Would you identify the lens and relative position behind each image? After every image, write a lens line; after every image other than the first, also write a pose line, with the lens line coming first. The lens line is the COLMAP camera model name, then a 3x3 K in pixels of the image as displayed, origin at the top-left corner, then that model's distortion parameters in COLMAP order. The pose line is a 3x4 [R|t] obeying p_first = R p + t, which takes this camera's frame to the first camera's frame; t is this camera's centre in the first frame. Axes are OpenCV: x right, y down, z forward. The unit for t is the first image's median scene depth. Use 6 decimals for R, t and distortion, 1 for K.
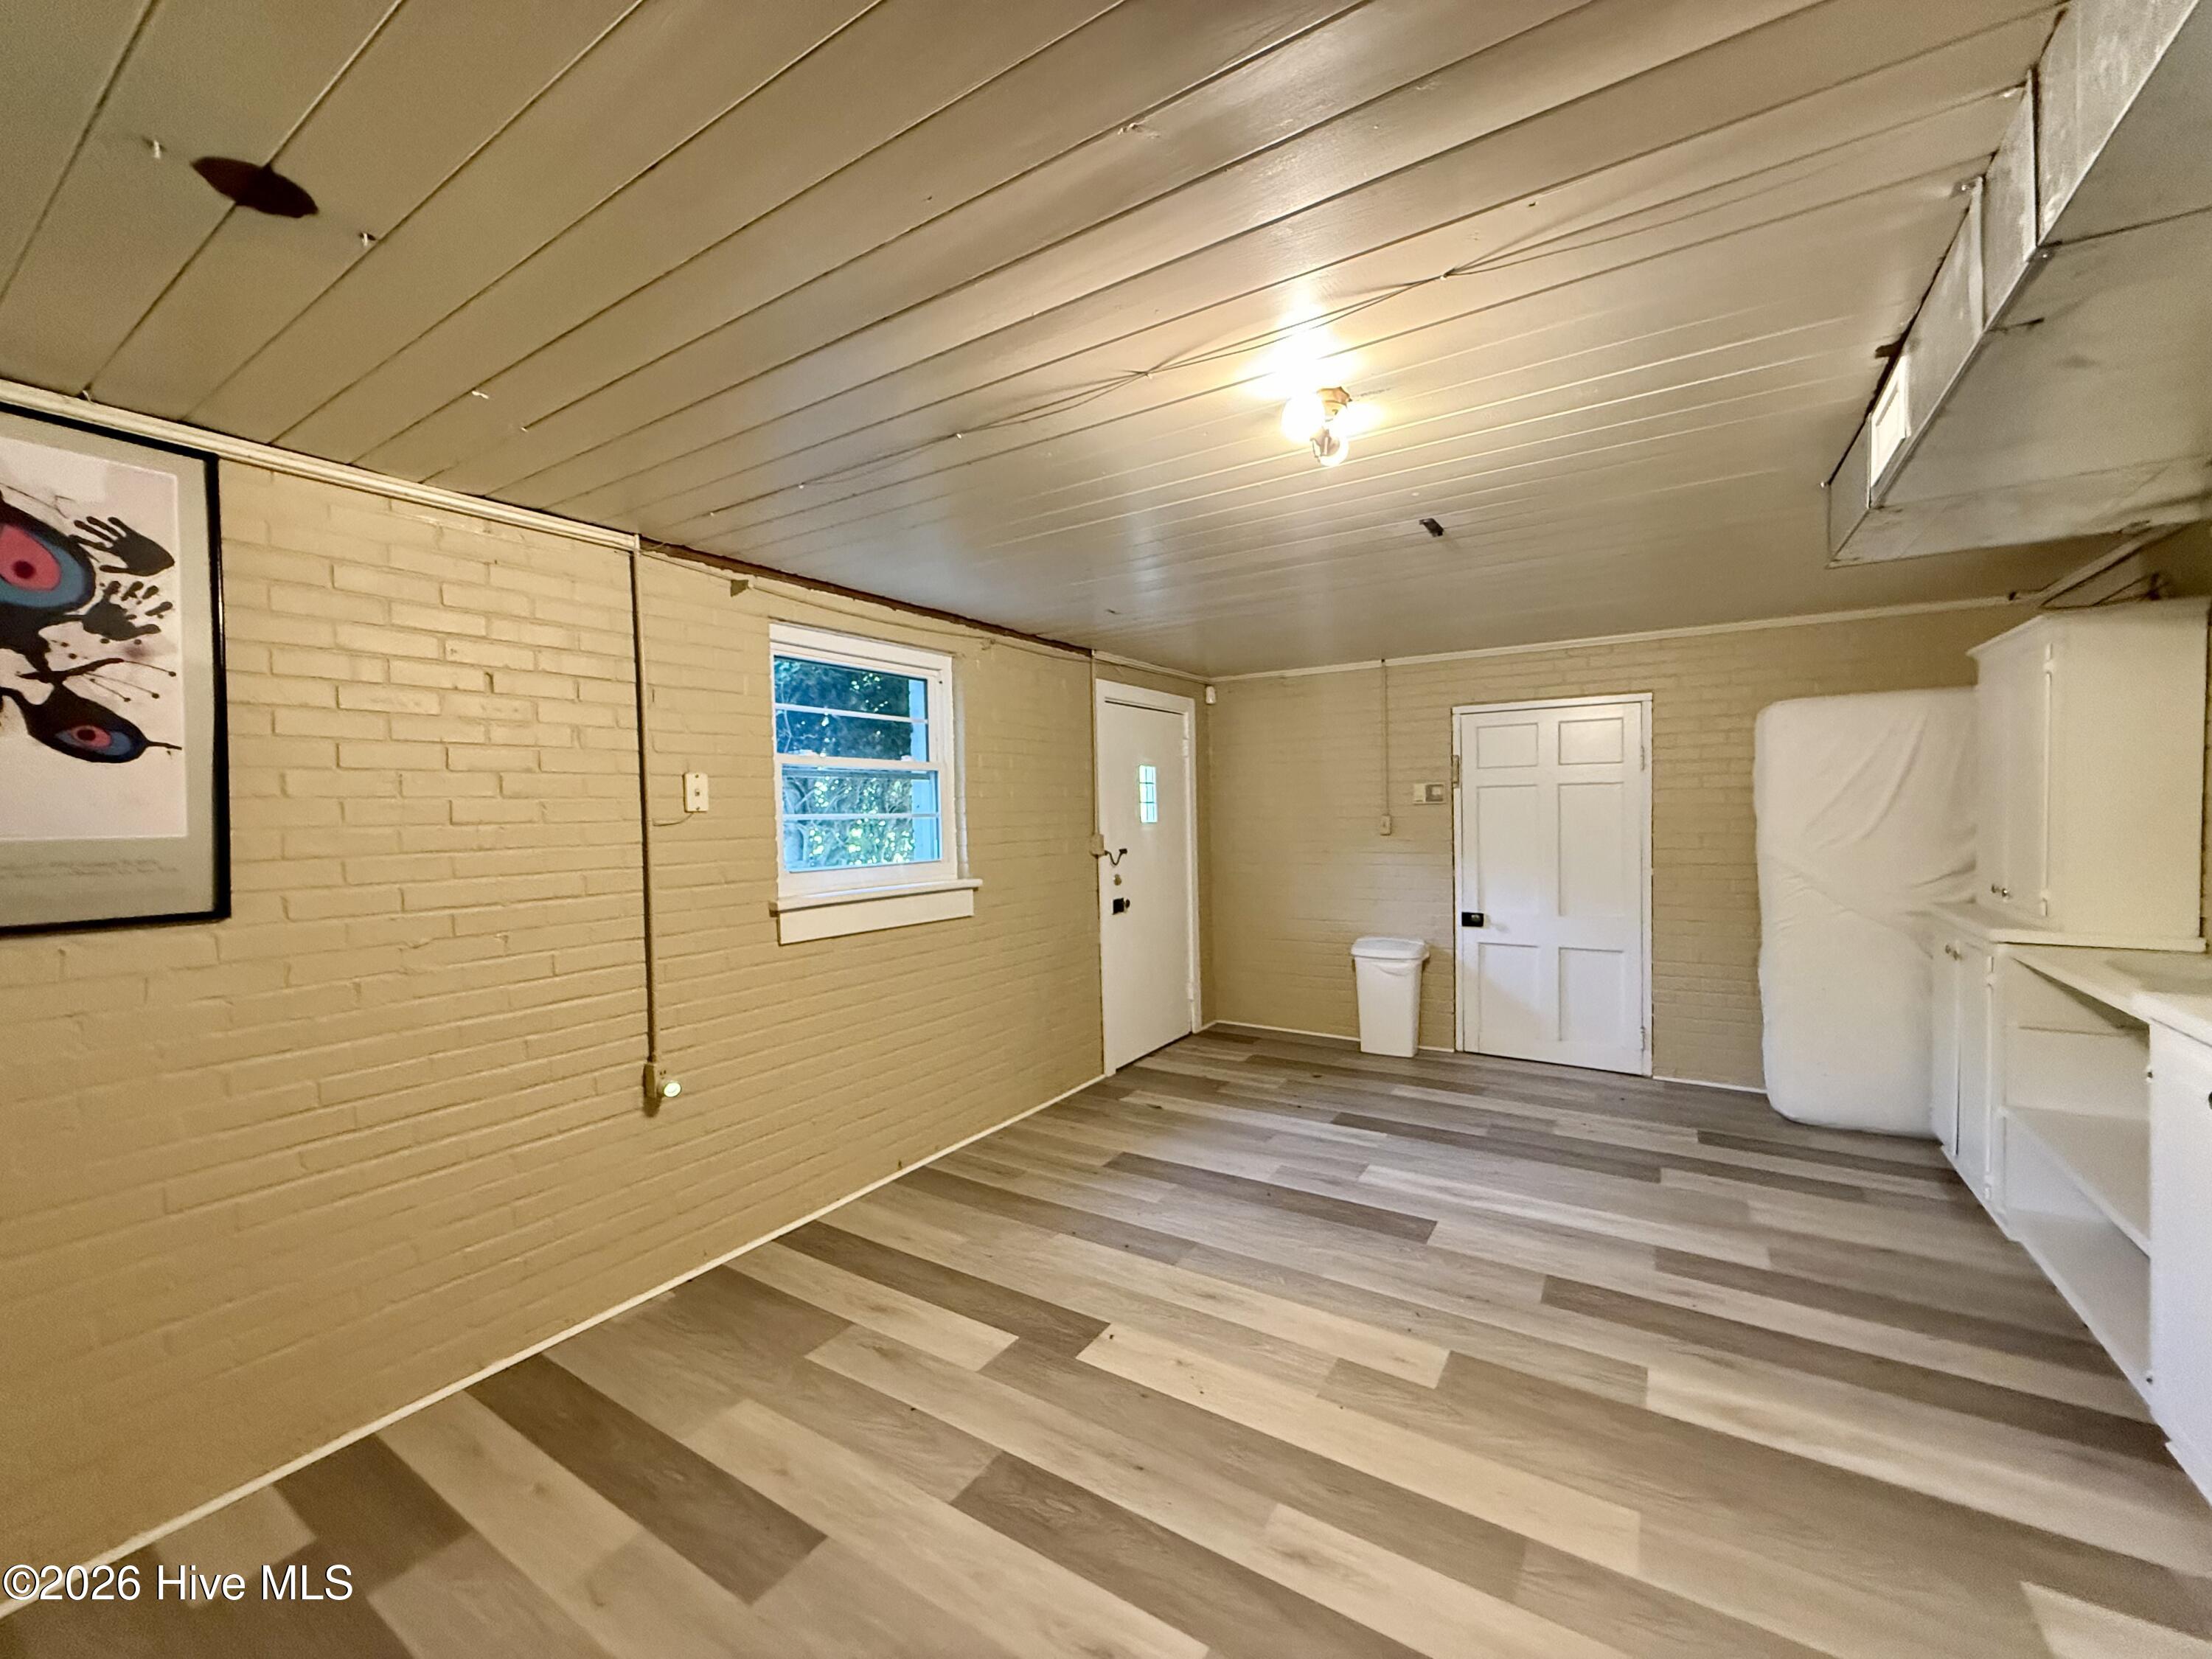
lens RADIAL K [[877.2, 0, 1109.2], [0, 877.2, 824.1], [0, 0, 1]] dist [0.003630, 0.000111]
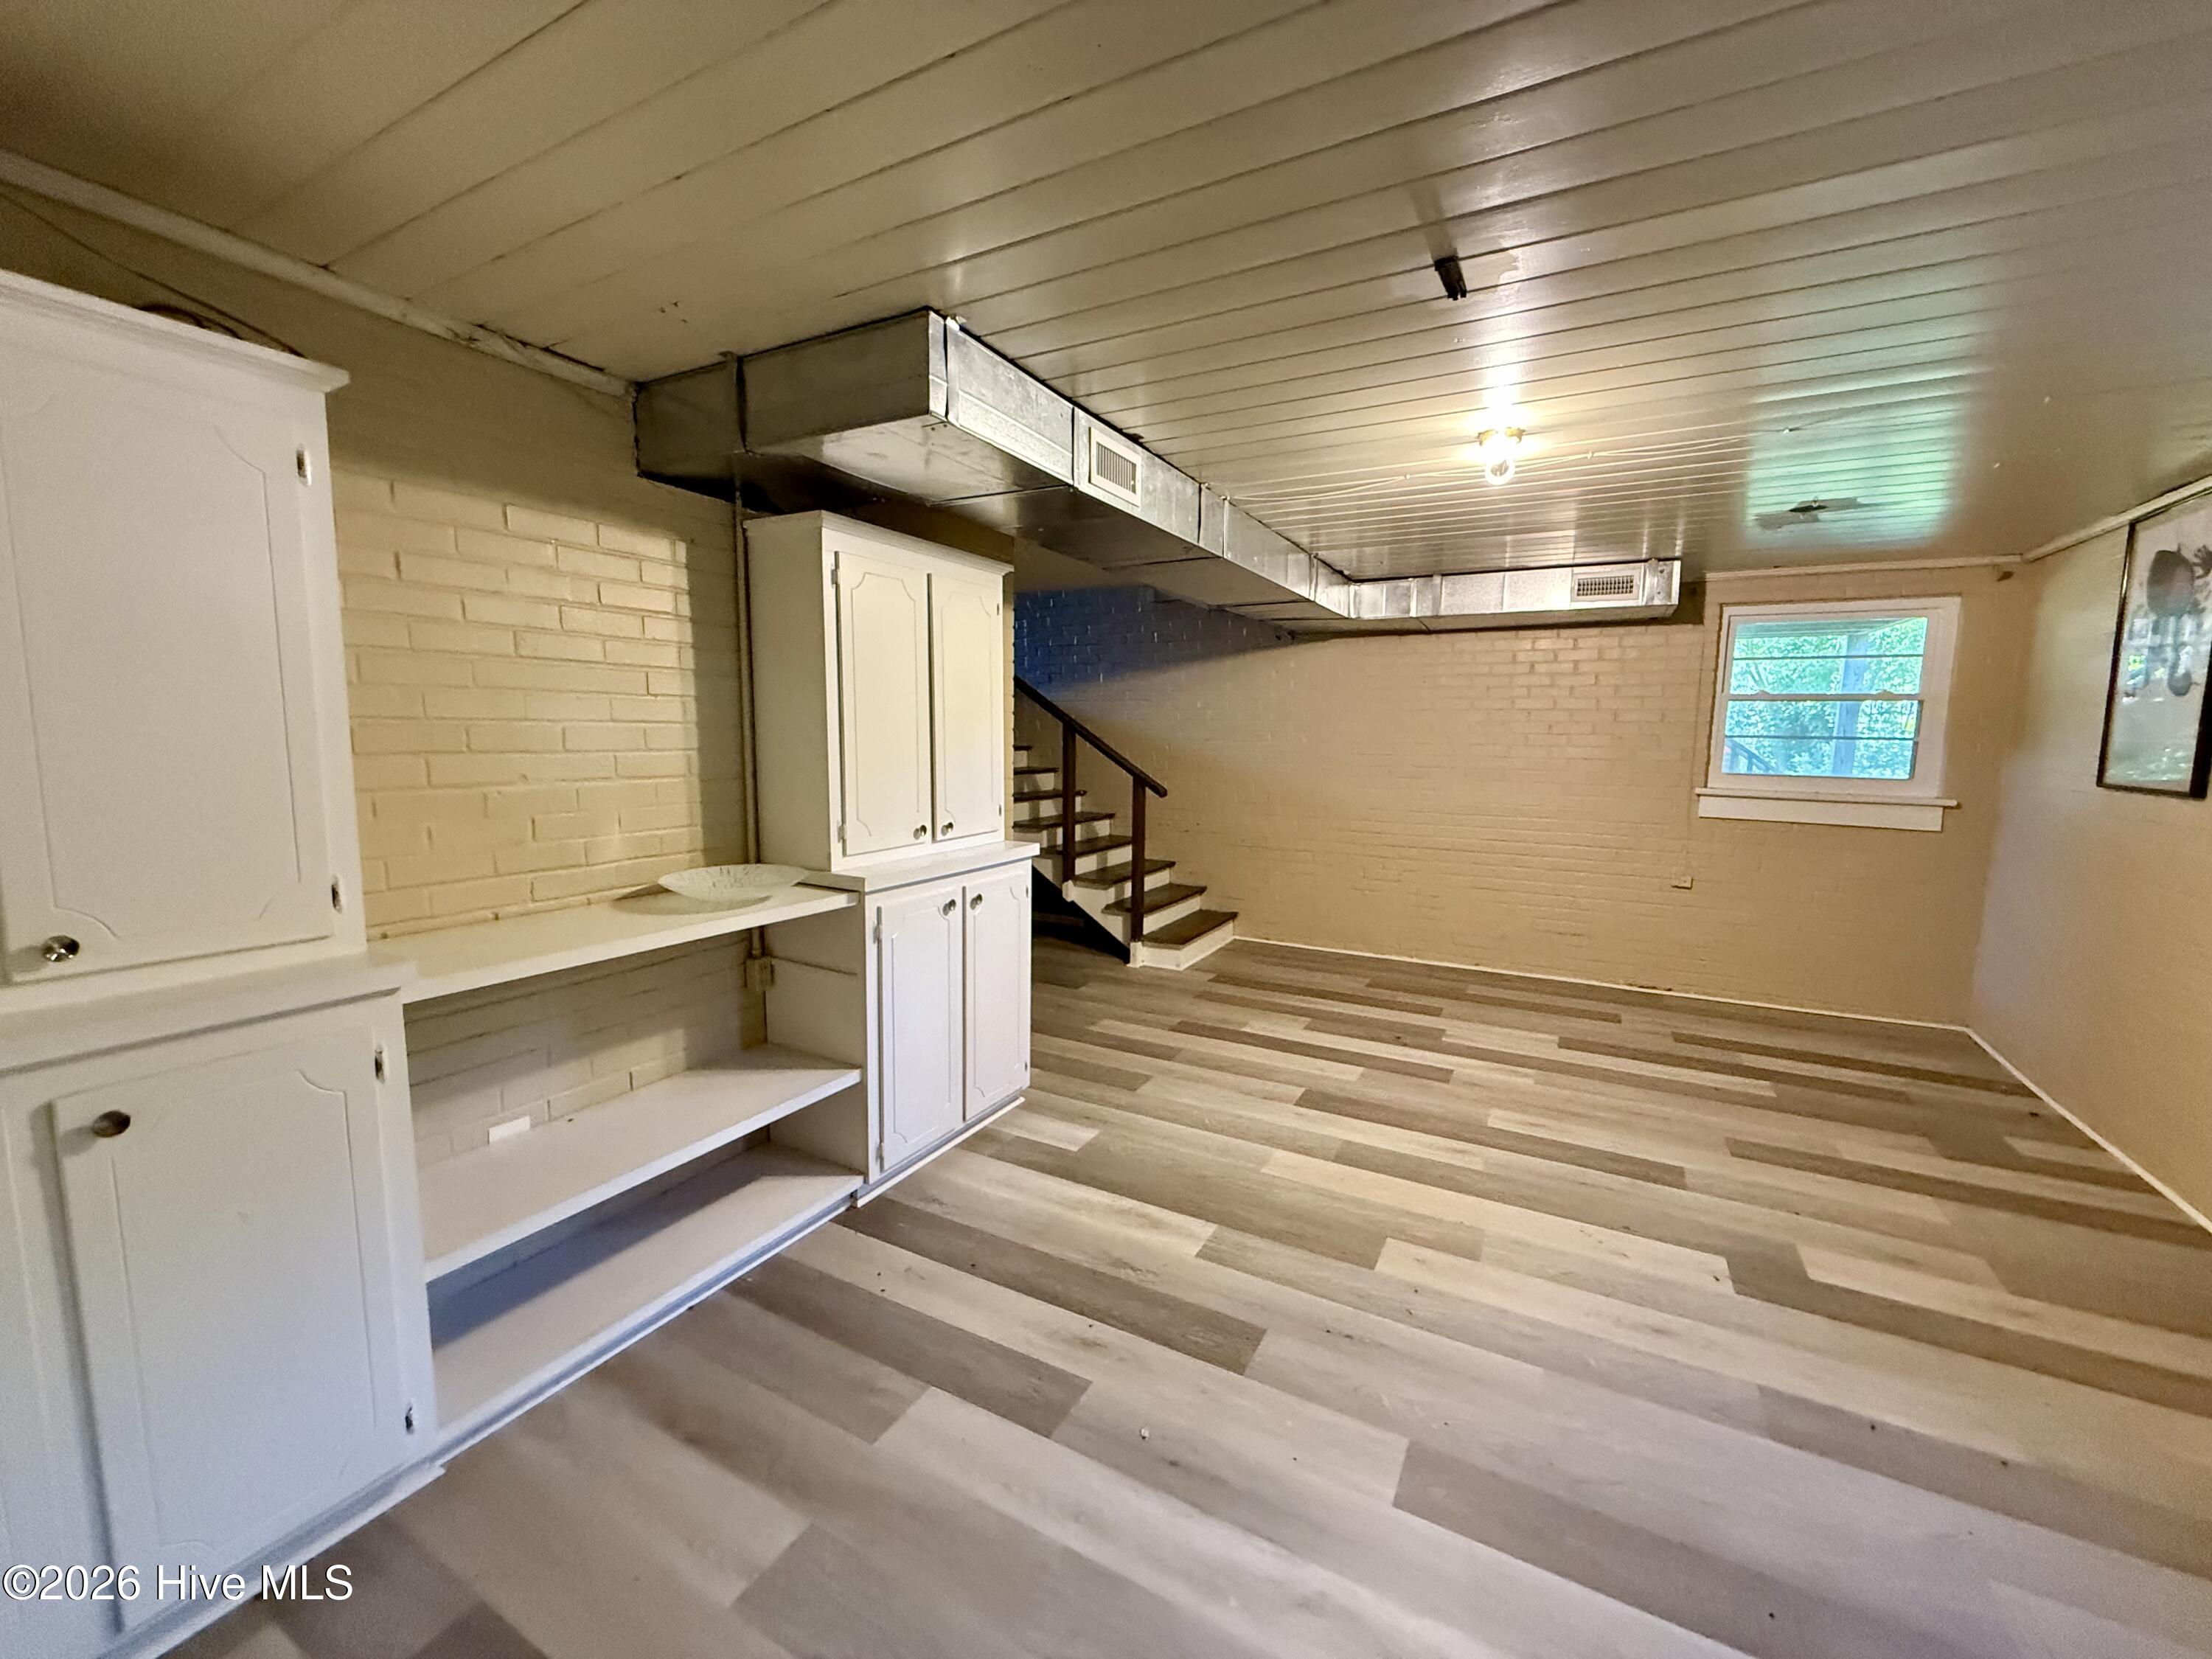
lens RADIAL K [[877.2, 0, 1108.7], [0, 877.2, 827.6], [0, 0, 1]] dist [0.003630, 0.000111]
pose [[-0.997491, 0.012813, -0.069628, 0.763416], [0.003518, 0.991243, 0.132003, -0.041568], [0.070710, 0.131427, -0.988801, 1.929414]]
